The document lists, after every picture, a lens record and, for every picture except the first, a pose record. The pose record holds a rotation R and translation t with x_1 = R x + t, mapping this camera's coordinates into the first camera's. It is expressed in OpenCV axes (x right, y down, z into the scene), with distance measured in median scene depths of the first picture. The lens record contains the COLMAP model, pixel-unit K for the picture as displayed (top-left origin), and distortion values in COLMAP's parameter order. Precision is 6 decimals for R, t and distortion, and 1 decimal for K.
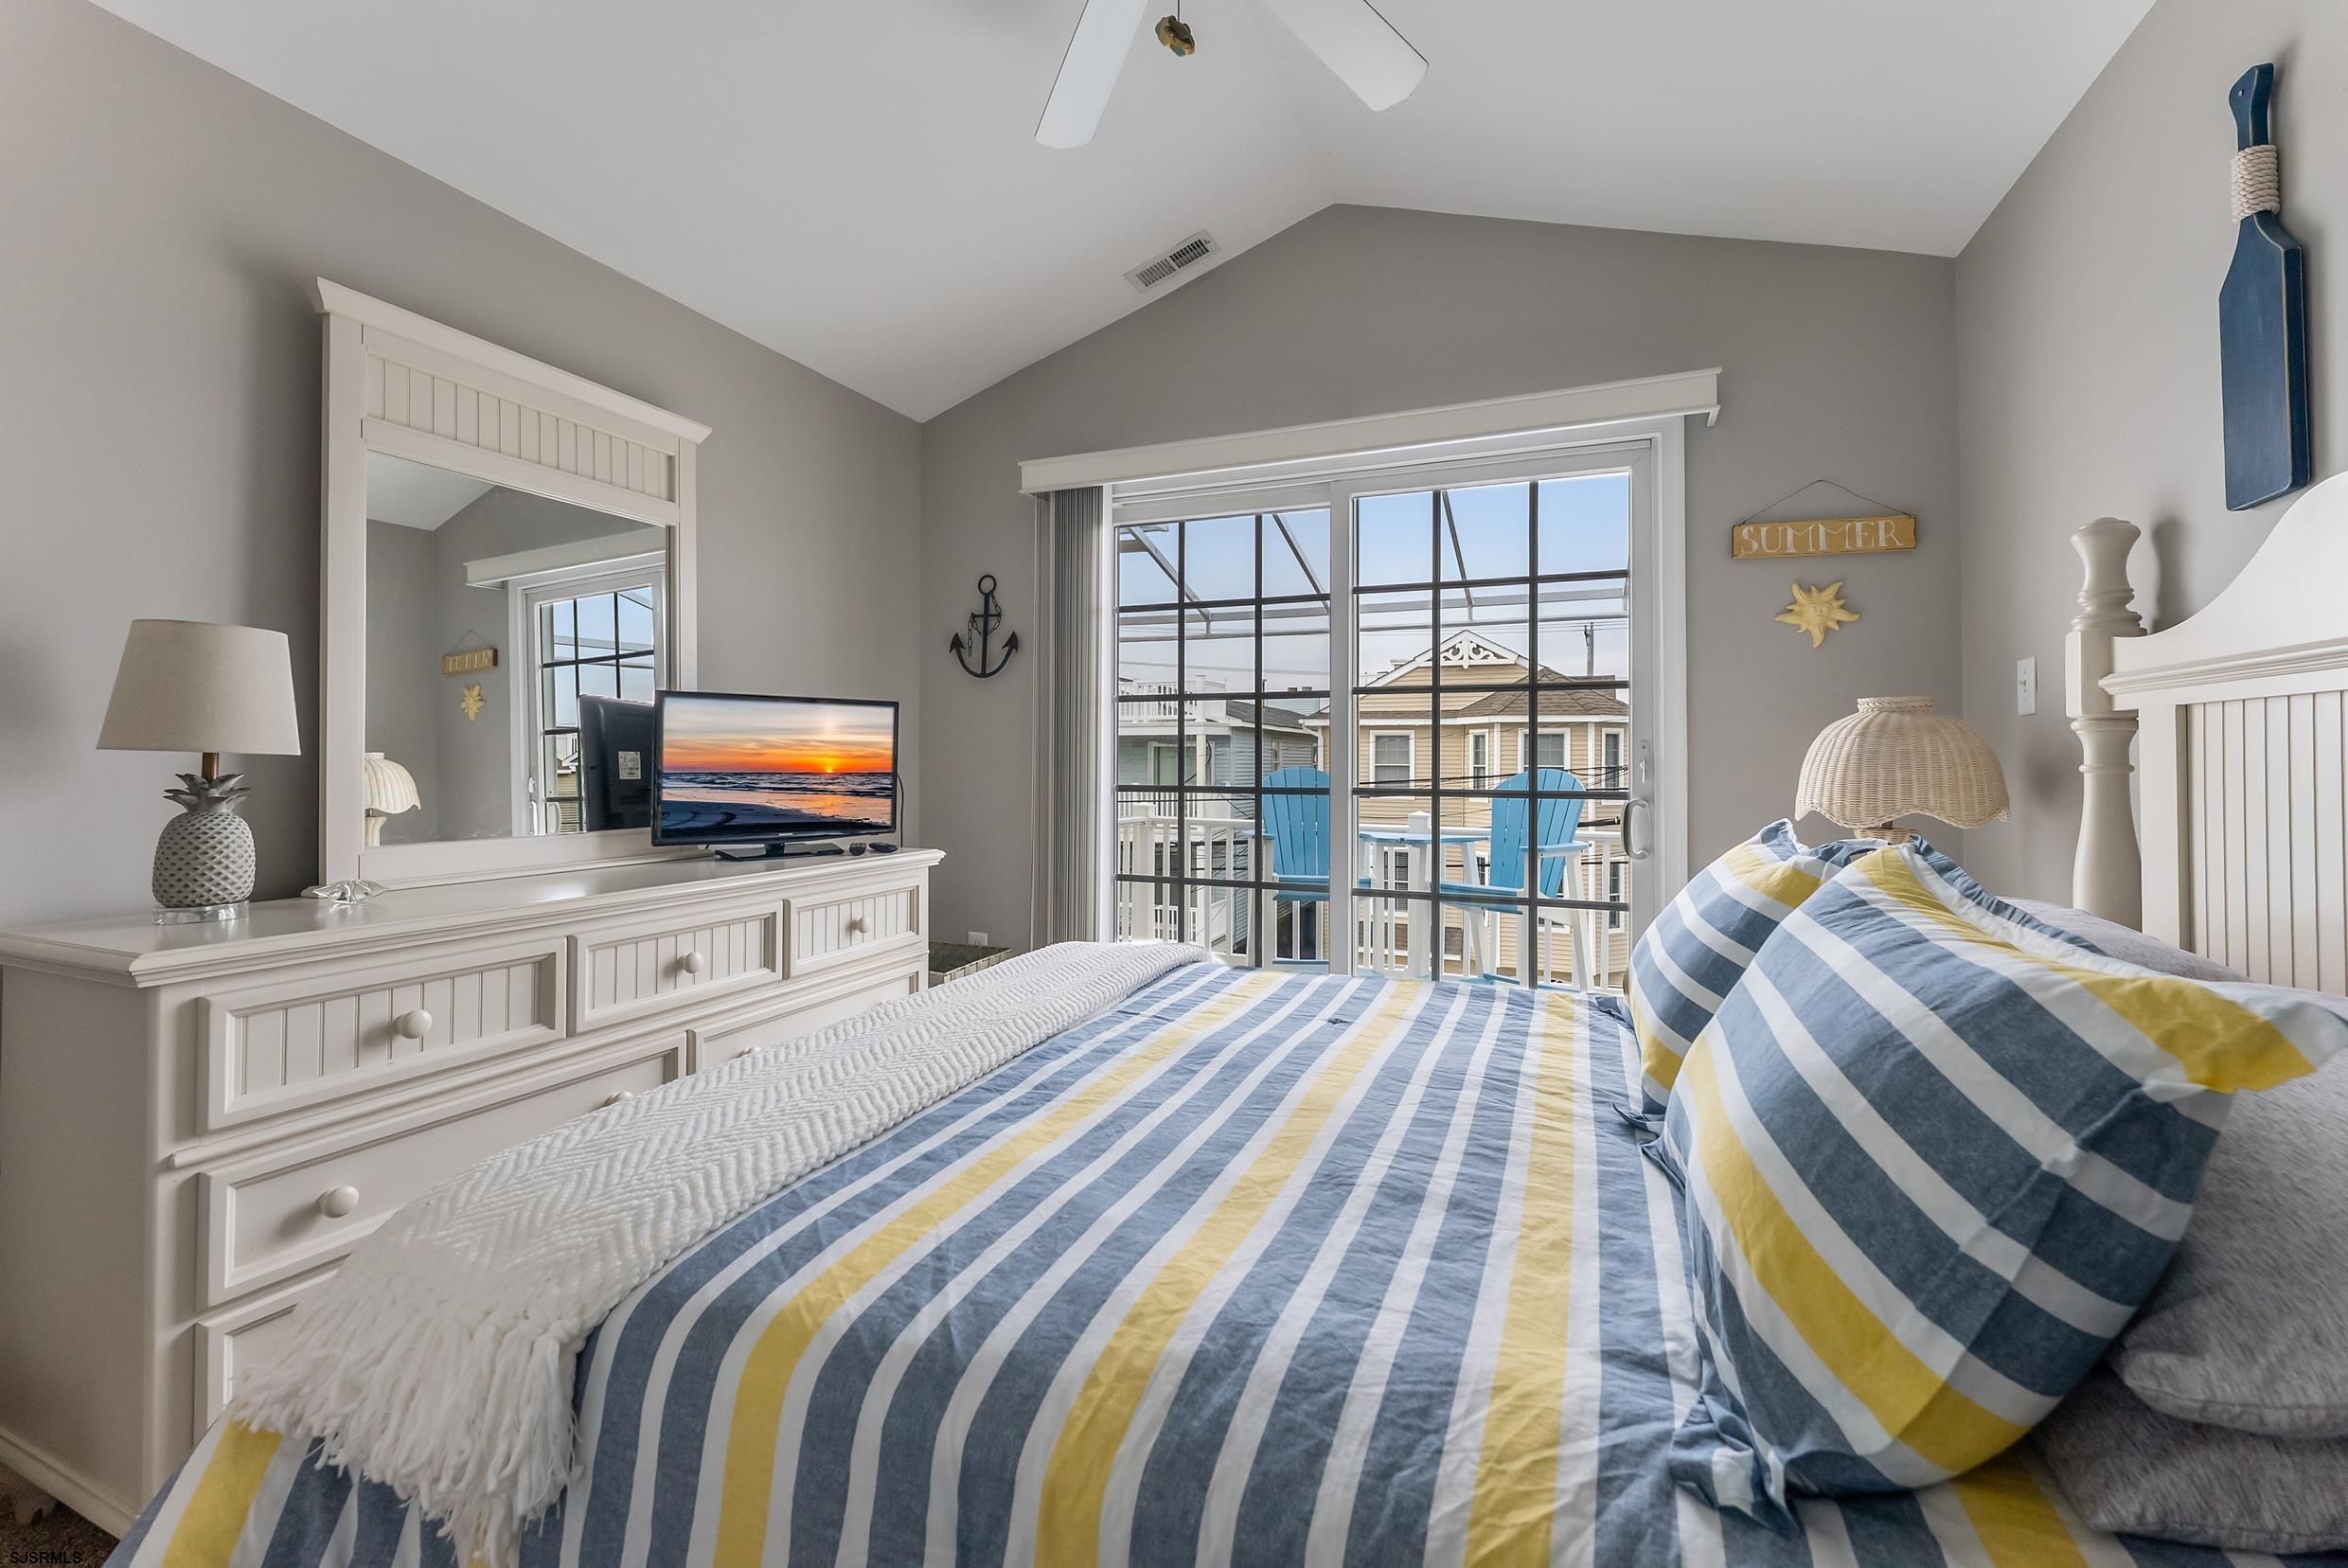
lens RADIAL K [[963.3, 0, 1172.8], [0, 963.3, 763.0], [0, 0, 1]] dist [0.000144, -0.000951]
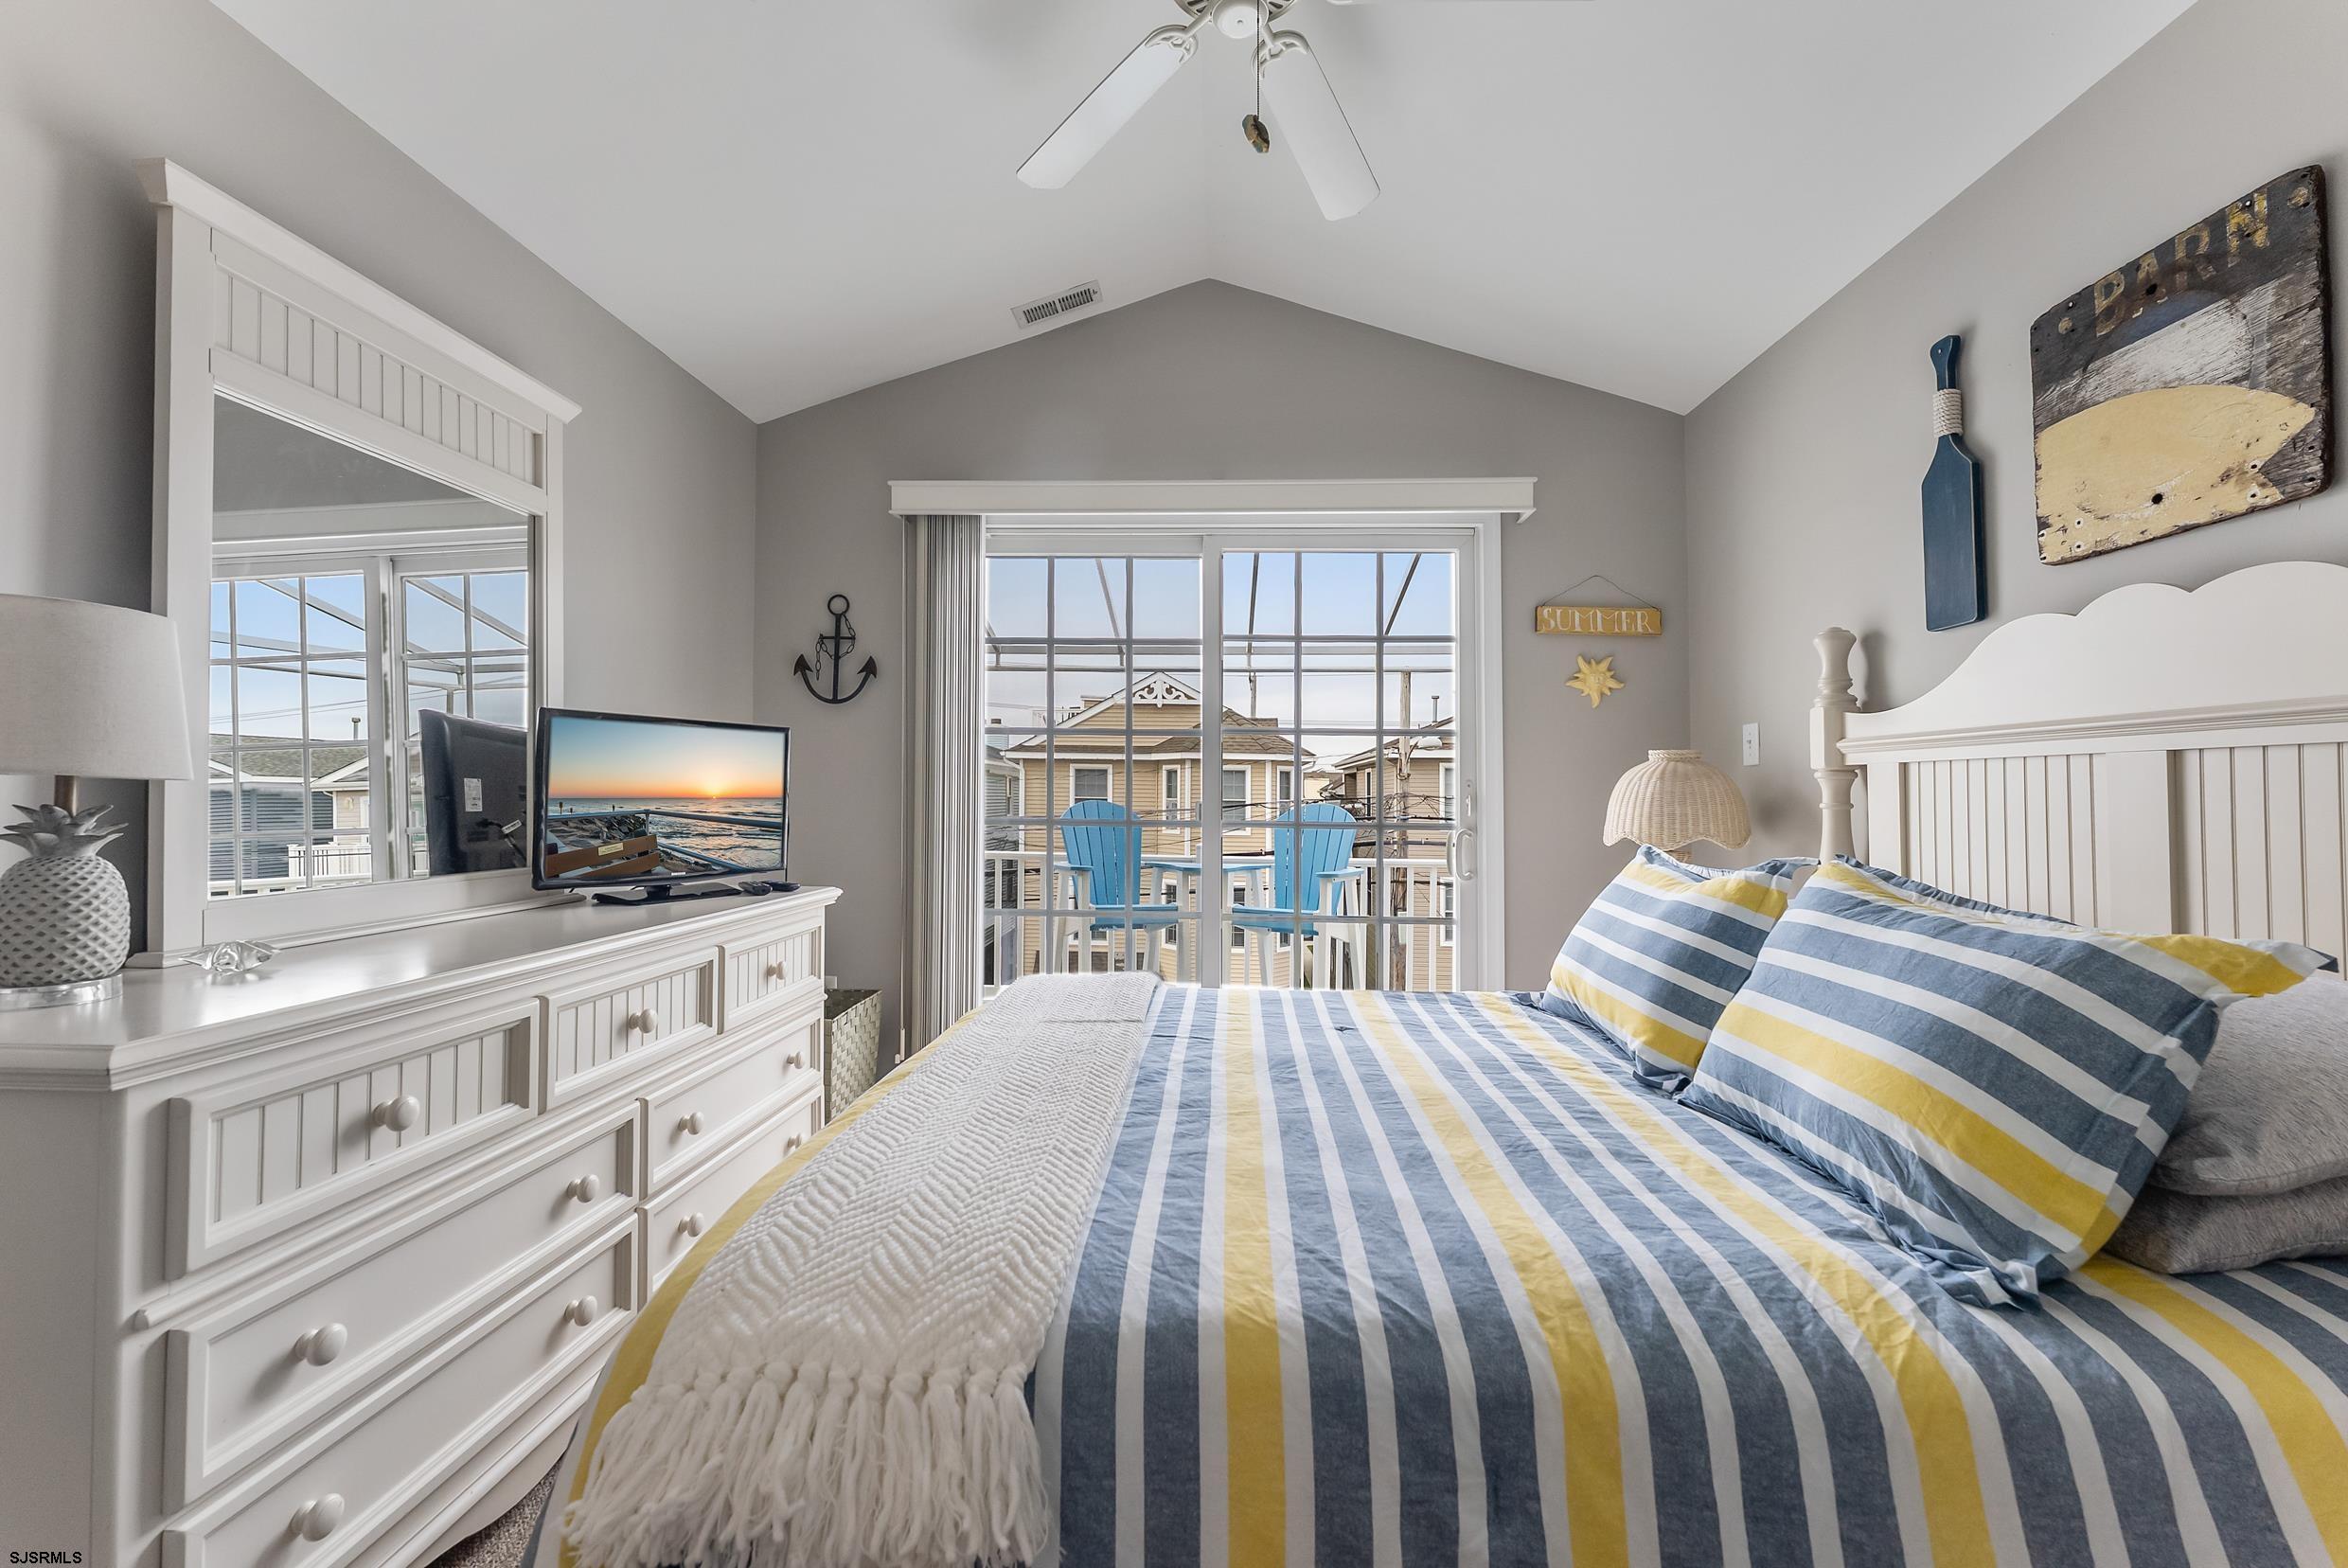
lens RADIAL K [[963.3, 0, 1170.0], [0, 963.3, 786.0], [0, 0, 1]] dist [0.000144, -0.000951]
pose [[0.940495, 0.010384, 0.339650, -0.451600], [-0.007156, 0.999917, -0.010755, -0.001513], [-0.339733, 0.007684, 0.940491, 0.011334]]
